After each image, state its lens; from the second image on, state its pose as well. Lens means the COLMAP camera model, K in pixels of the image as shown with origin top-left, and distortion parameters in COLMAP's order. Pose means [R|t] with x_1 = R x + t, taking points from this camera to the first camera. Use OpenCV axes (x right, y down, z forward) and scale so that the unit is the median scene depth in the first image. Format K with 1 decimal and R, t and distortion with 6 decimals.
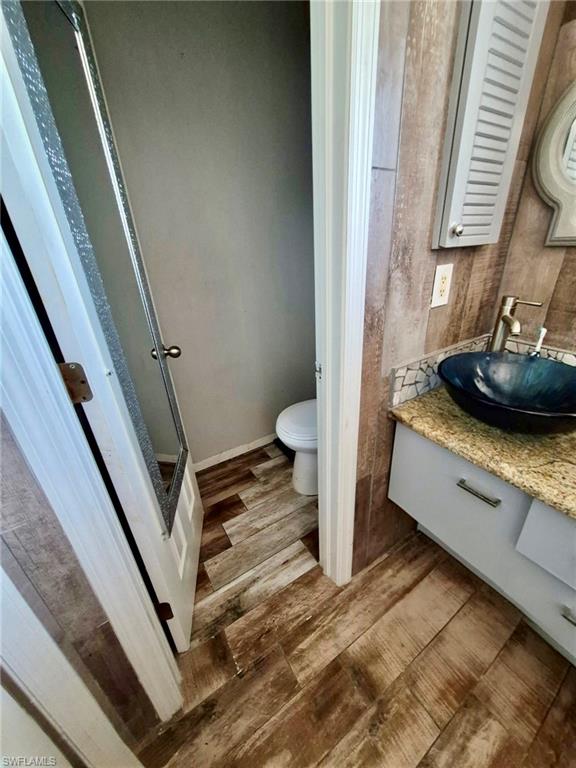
lens RADIAL K [[301.4, 0, 287.0], [0, 301.4, 385.2], [0, 0, 1]] dist [-0.003017, -0.001090]
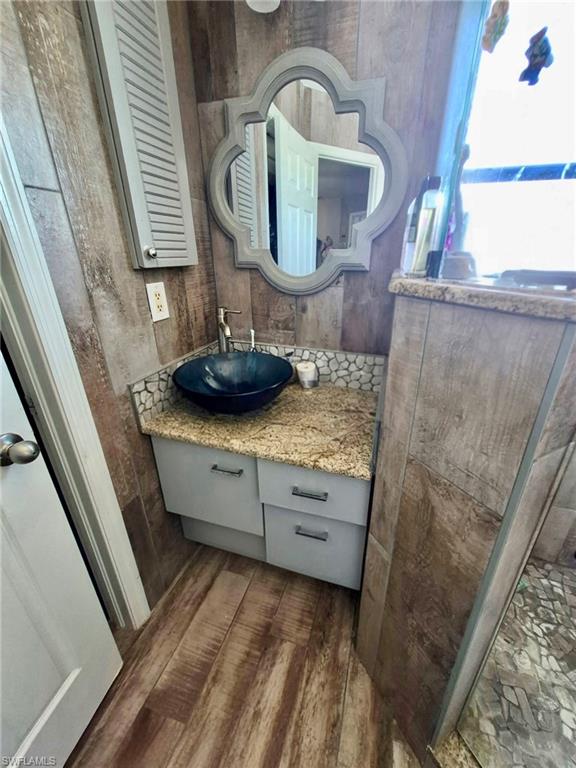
lens RADIAL K [[307.3, 0, 293.2], [0, 307.3, 382.0], [0, 0, 1]] dist [-0.001808, -0.001390]
pose [[0.752762, -0.207510, 0.624731, 0.128131], [0.245224, 0.969106, 0.026418, 0.043158], [-0.610912, 0.133313, 0.780393, -0.130789]]
